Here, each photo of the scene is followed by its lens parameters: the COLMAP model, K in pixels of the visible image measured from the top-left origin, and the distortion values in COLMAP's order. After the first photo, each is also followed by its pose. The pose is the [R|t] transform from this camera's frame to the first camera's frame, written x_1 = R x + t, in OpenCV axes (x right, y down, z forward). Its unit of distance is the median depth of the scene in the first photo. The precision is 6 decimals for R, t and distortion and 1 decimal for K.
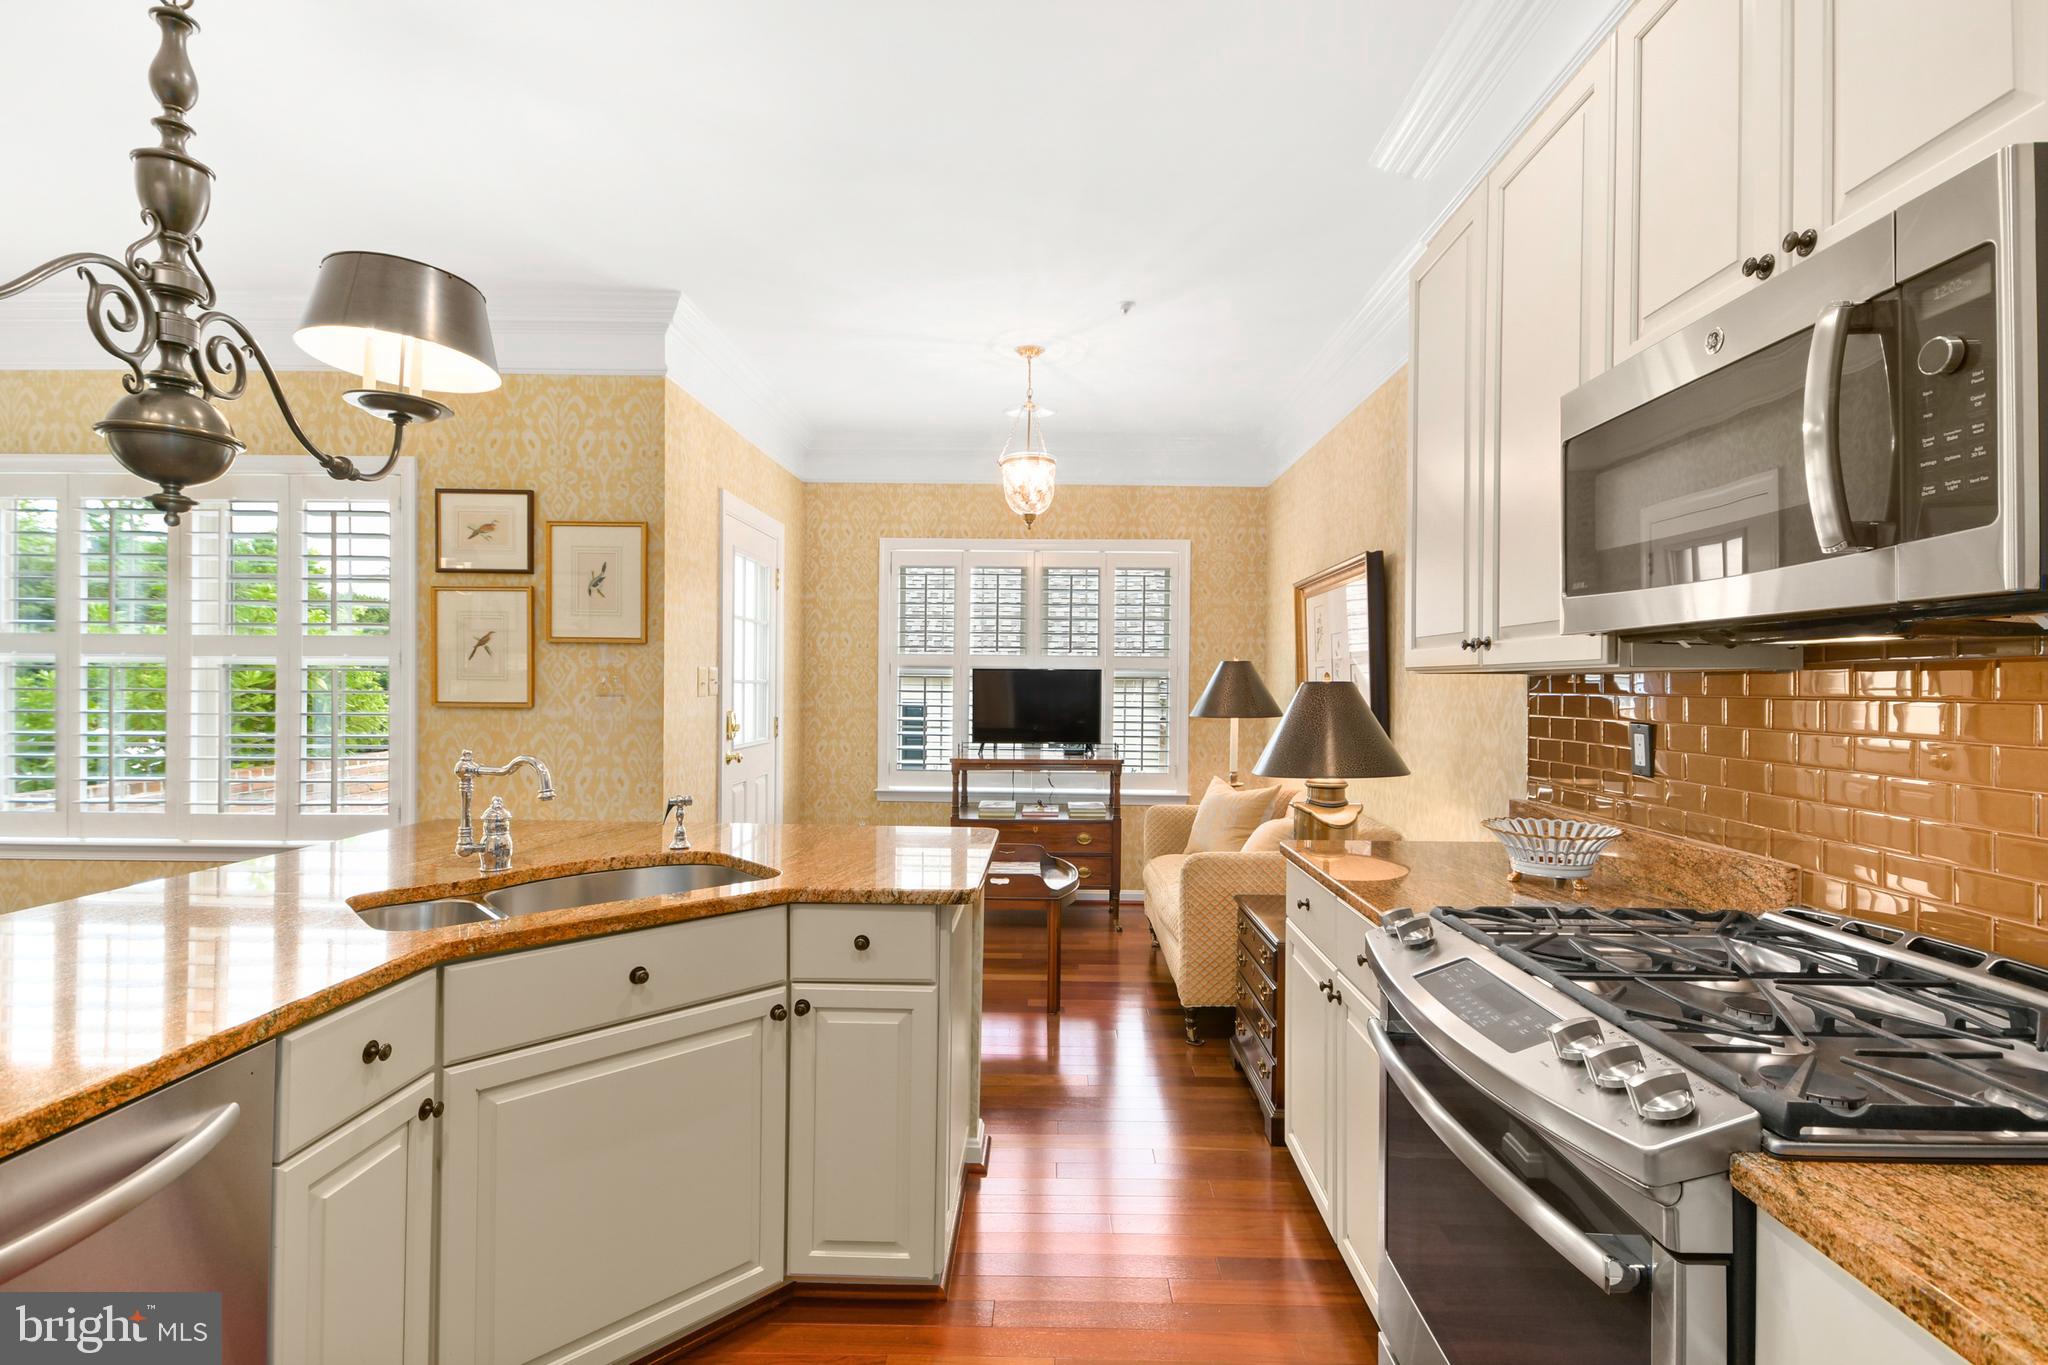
lens RADIAL K [[959.8, 0, 1016.2], [0, 959.8, 686.7], [0, 0, 1]] dist [0.018075, 0.000031]
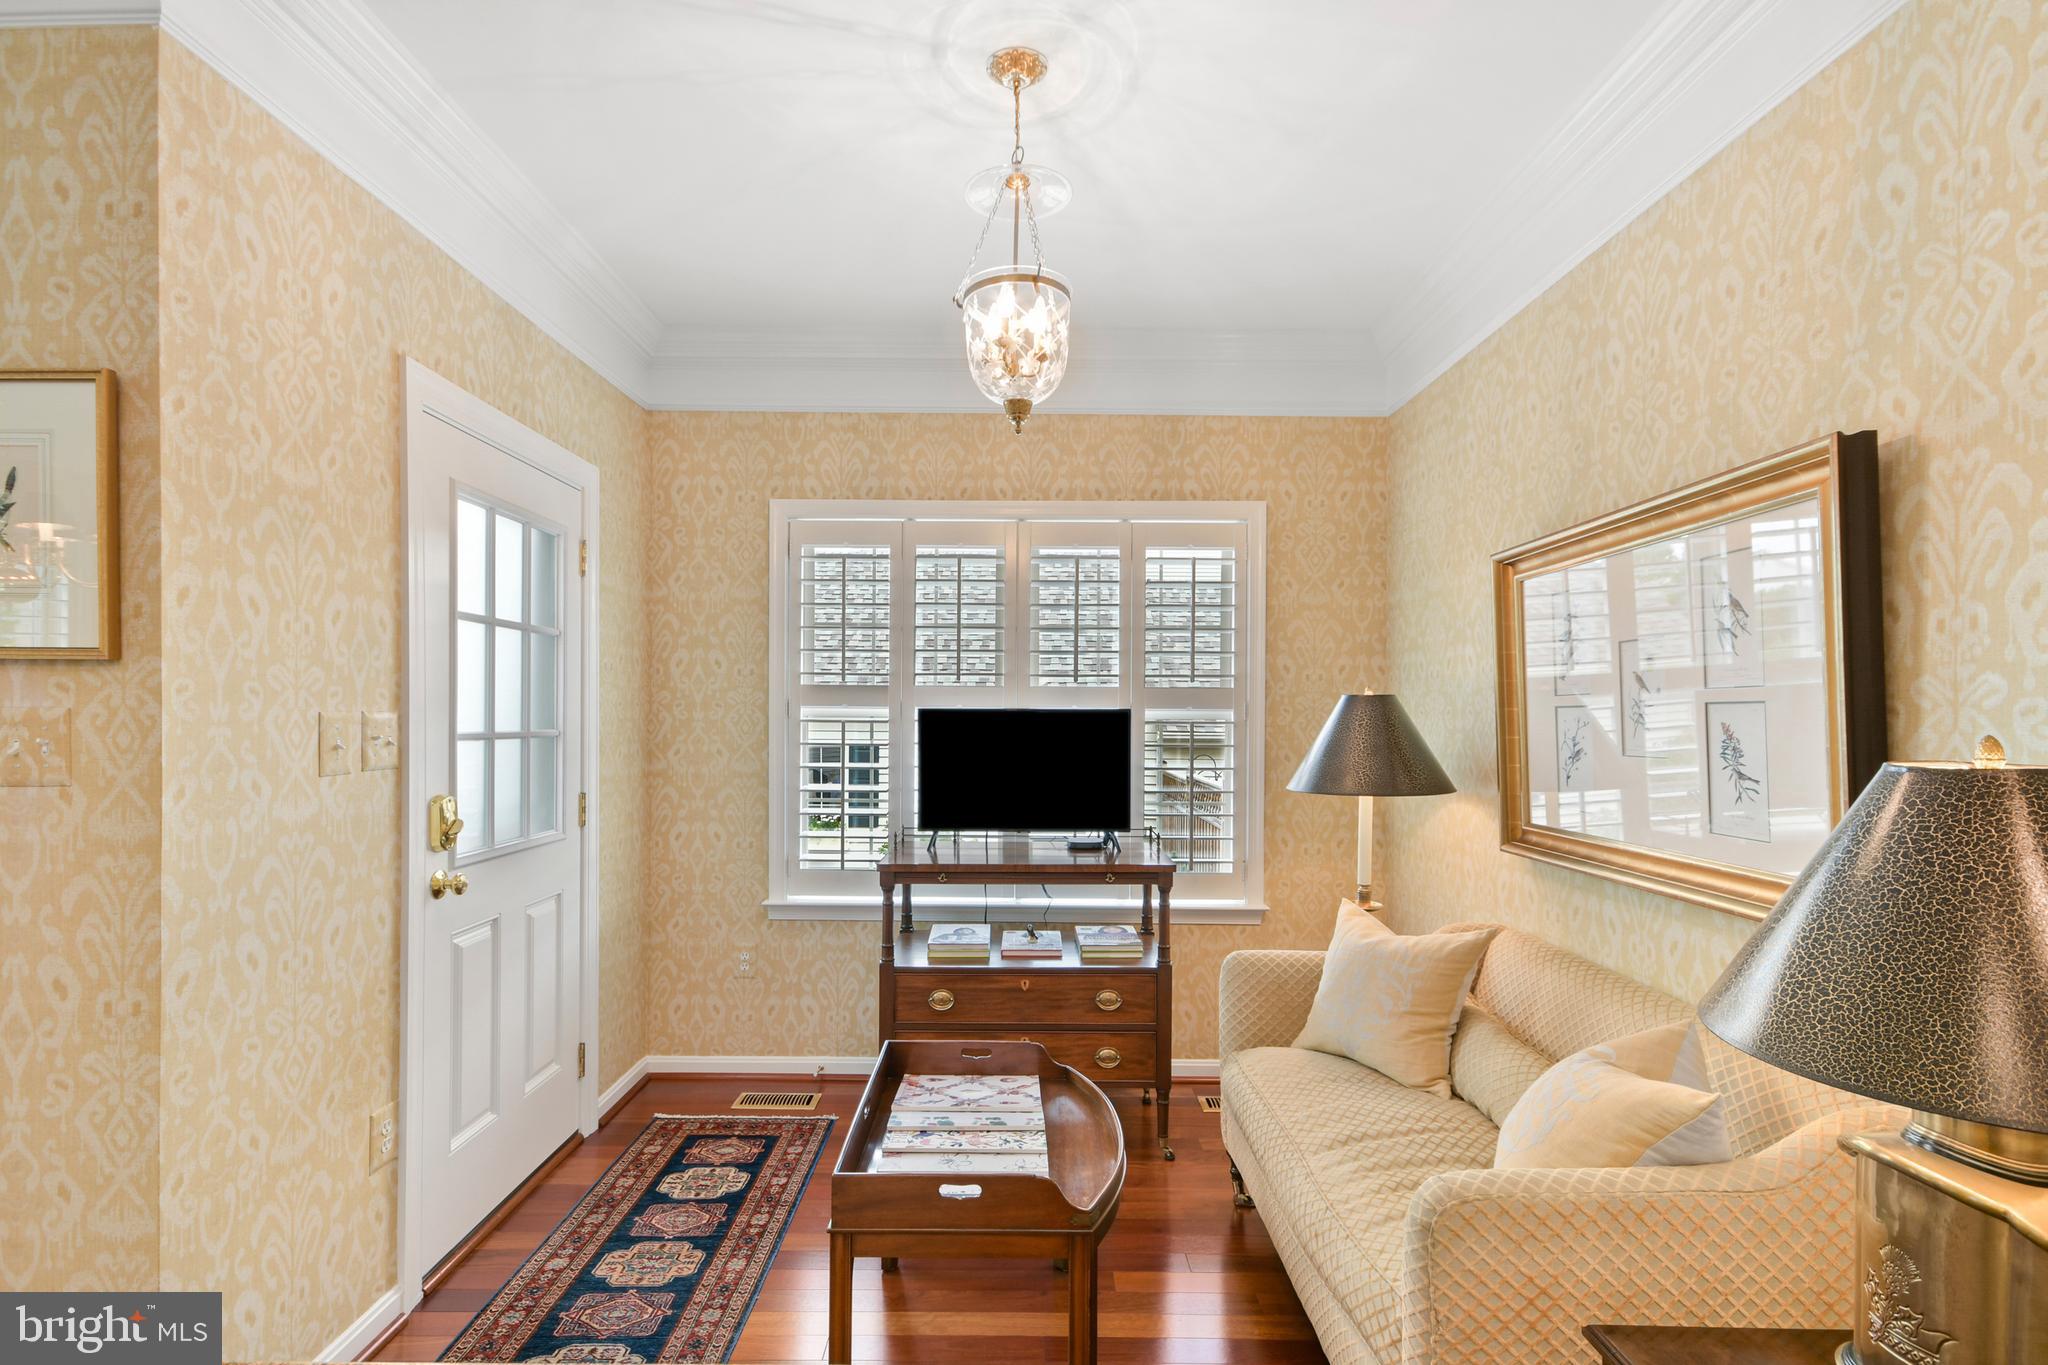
lens RADIAL K [[979.2, 0, 1017.4], [0, 979.2, 718.3], [0, 0, 1]] dist [0.000741, -0.000590]
pose [[0.999447, -0.005003, 0.032865, -0.003056], [0.005016, 0.999987, -0.000301, -0.012152], [-0.032863, 0.000466, 0.999460, 0.384649]]
